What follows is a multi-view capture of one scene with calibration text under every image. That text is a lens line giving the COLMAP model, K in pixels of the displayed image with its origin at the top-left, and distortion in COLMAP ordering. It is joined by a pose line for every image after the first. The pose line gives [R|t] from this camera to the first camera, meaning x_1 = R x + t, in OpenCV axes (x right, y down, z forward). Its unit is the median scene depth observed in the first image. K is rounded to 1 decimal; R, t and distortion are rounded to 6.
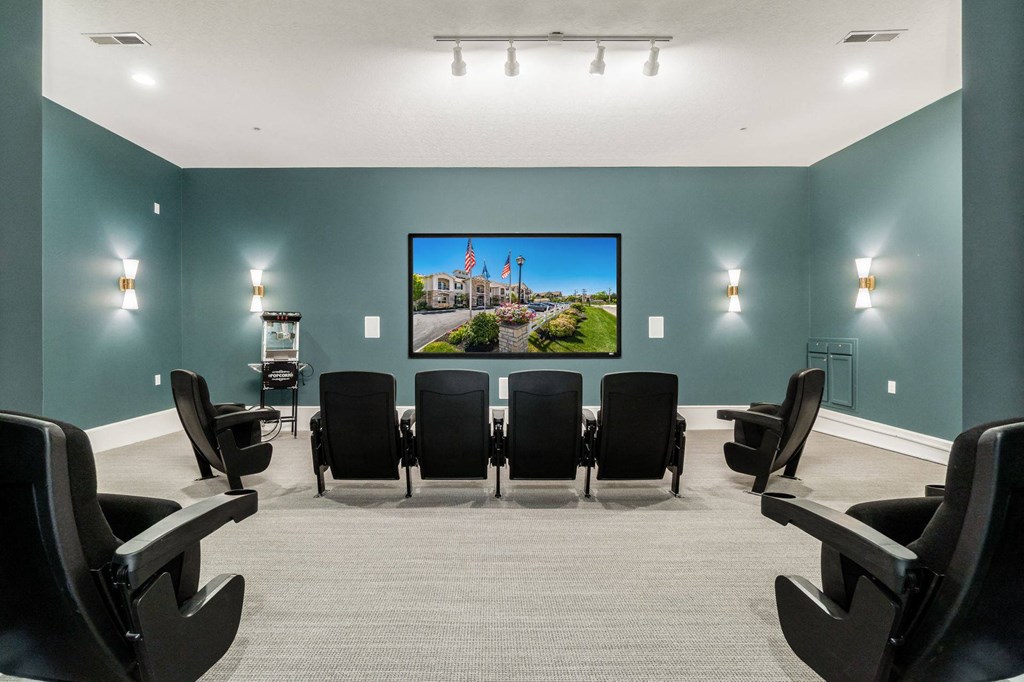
lens RADIAL K [[460.2, 0, 475.4], [0, 460.2, 342.2], [0, 0, 1]] dist [0.001770, 0.000036]
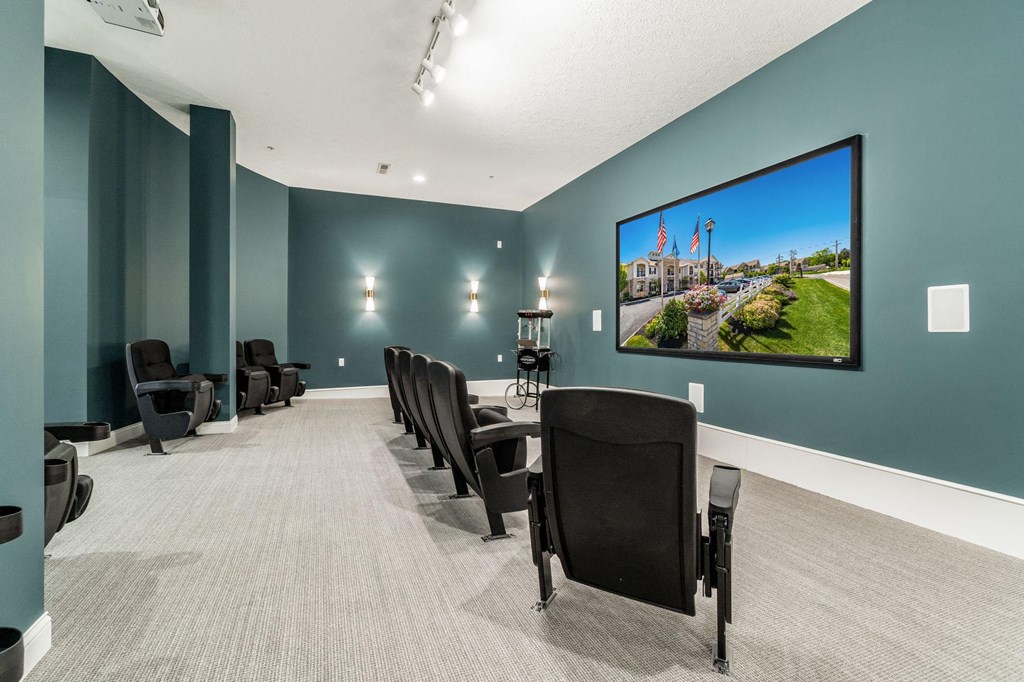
lens RADIAL K [[456.1, 0, 510.7], [0, 456.1, 331.8], [0, 0, 1]] dist [0.001542, -0.000075]
pose [[0.388179, 0.002158, -0.921581, 0.643978], [-0.032520, 0.999407, -0.011357, 0.010435], [0.921010, 0.034379, 0.388019, 0.429965]]
